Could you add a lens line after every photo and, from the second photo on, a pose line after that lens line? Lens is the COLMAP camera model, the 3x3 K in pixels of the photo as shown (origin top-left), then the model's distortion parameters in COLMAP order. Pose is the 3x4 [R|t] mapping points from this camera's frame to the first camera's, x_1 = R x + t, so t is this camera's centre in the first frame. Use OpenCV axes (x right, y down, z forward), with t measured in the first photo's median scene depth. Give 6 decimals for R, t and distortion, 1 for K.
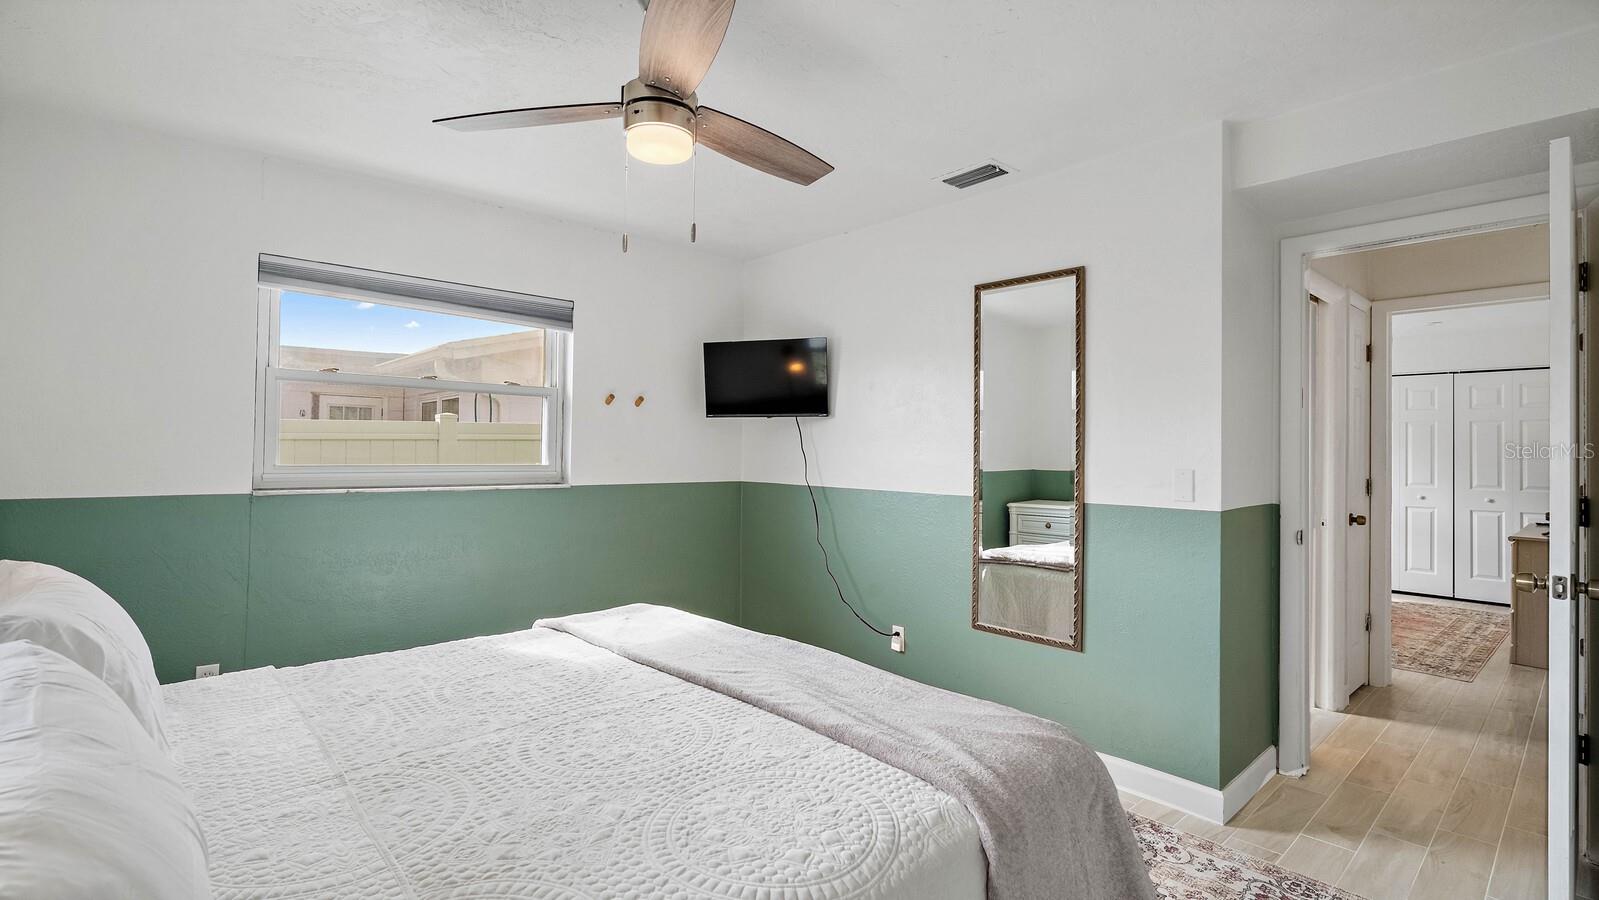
lens RADIAL K [[740.1, 0, 802.2], [0, 740.1, 447.1], [0, 0, 1]] dist [0.000329, -0.000045]
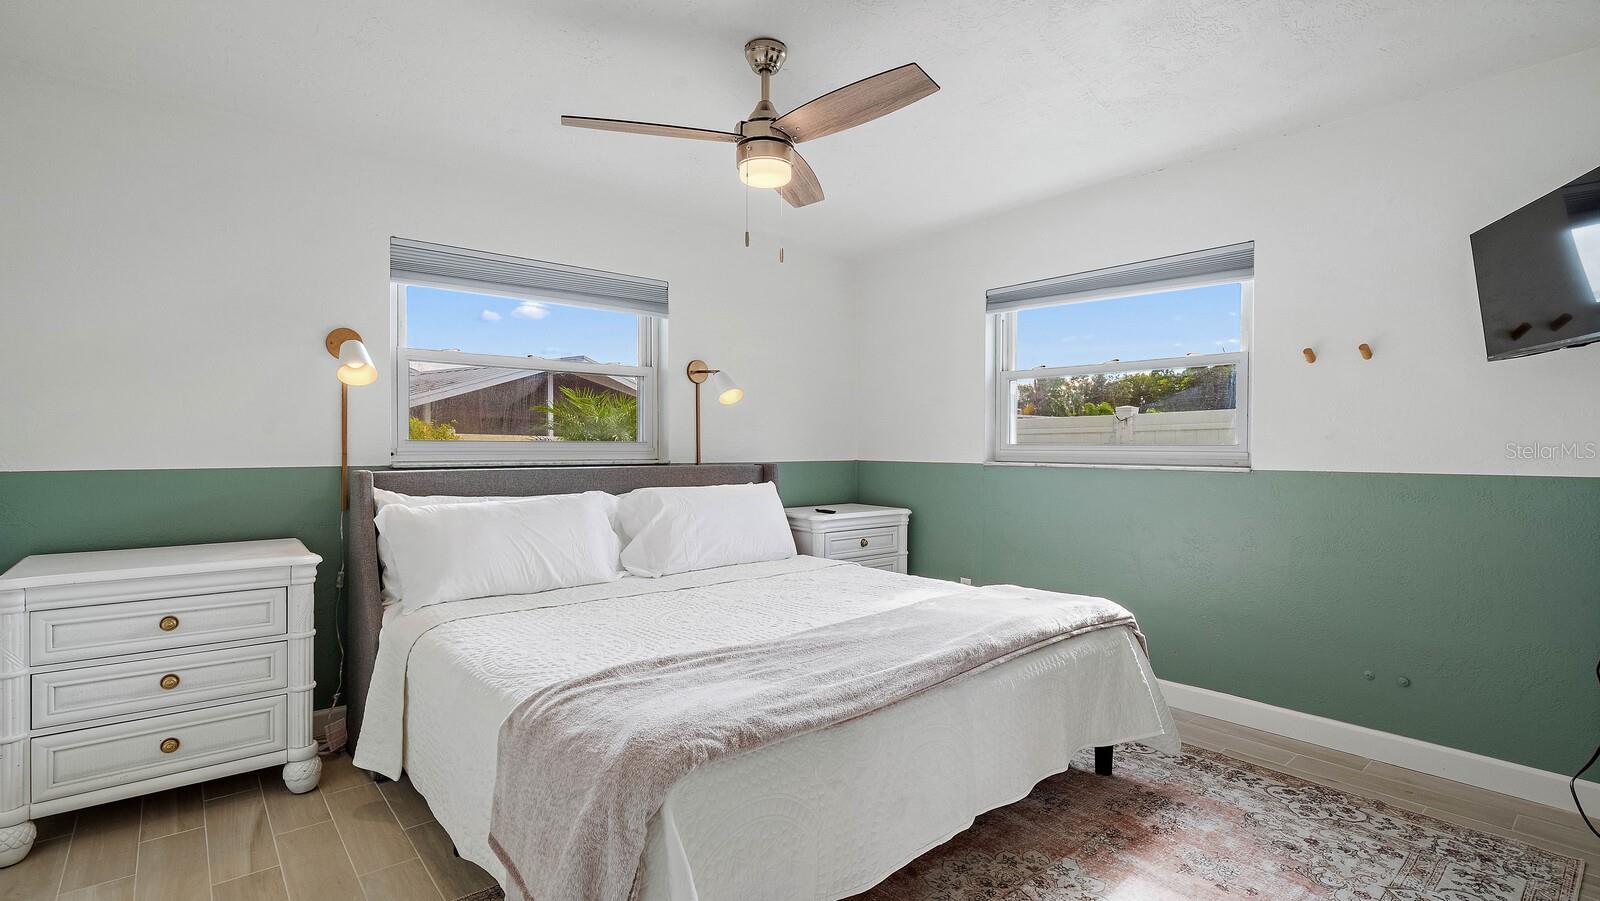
lens RADIAL K [[740.5, 0, 802.7], [0, 740.5, 447.6], [0, 0, 1]] dist [0.000329, -0.000045]
pose [[-0.046510, -0.000575, -0.998918, 0.643053], [0.002860, 0.999996, -0.000709, 0.033006], [0.998914, -0.002890, -0.046508, 0.687761]]
